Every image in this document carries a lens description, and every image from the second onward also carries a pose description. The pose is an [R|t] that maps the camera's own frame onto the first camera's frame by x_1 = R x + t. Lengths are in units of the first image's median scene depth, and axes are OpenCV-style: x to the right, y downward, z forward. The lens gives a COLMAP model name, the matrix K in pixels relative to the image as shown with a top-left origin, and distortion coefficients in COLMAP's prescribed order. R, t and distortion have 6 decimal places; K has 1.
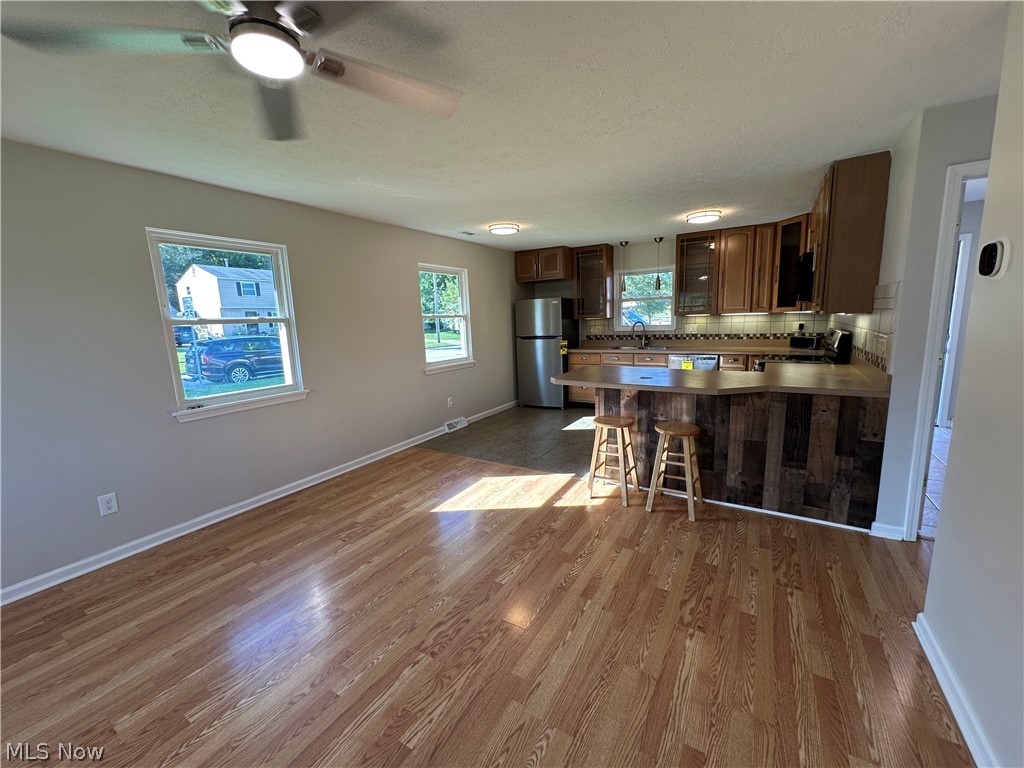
lens RADIAL K [[409.7, 0, 510.6], [0, 409.7, 384.8], [0, 0, 1]] dist [-0.003727, 0.001790]
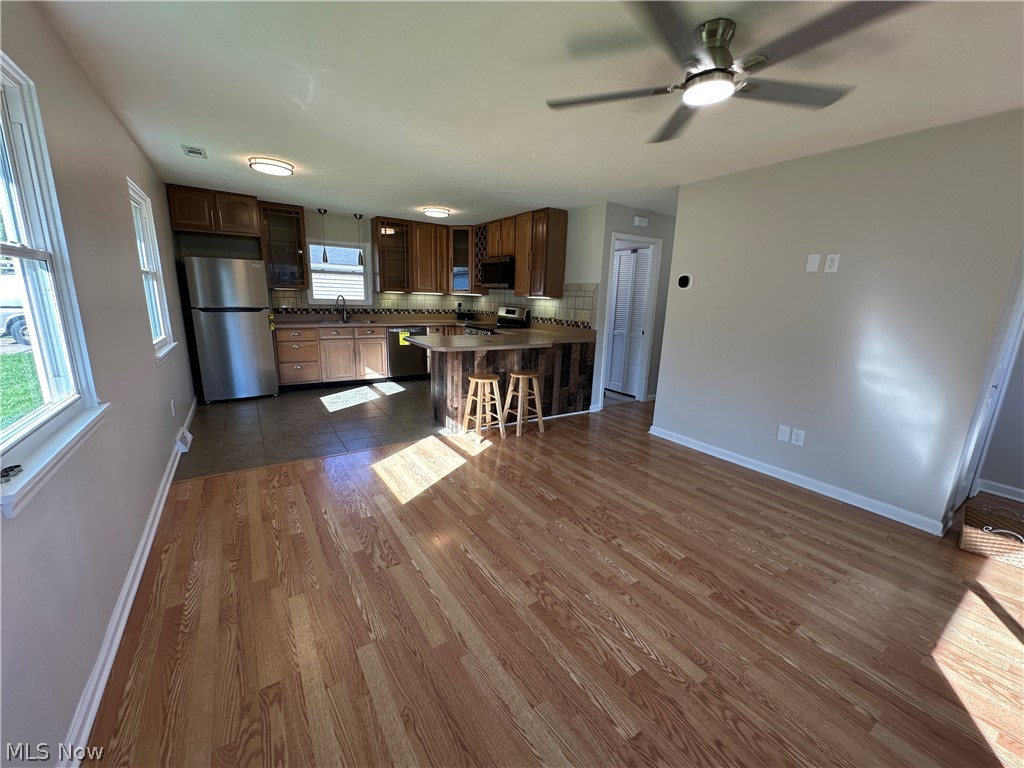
lens RADIAL K [[409.7, 0, 515.7], [0, 409.7, 383.8], [0, 0, 1]] dist [-0.003727, 0.001790]
pose [[0.420337, -0.143100, 0.896013, -0.834896], [0.099744, 0.988788, 0.111125, -0.019702], [-0.901869, 0.042662, 0.429897, 0.386562]]
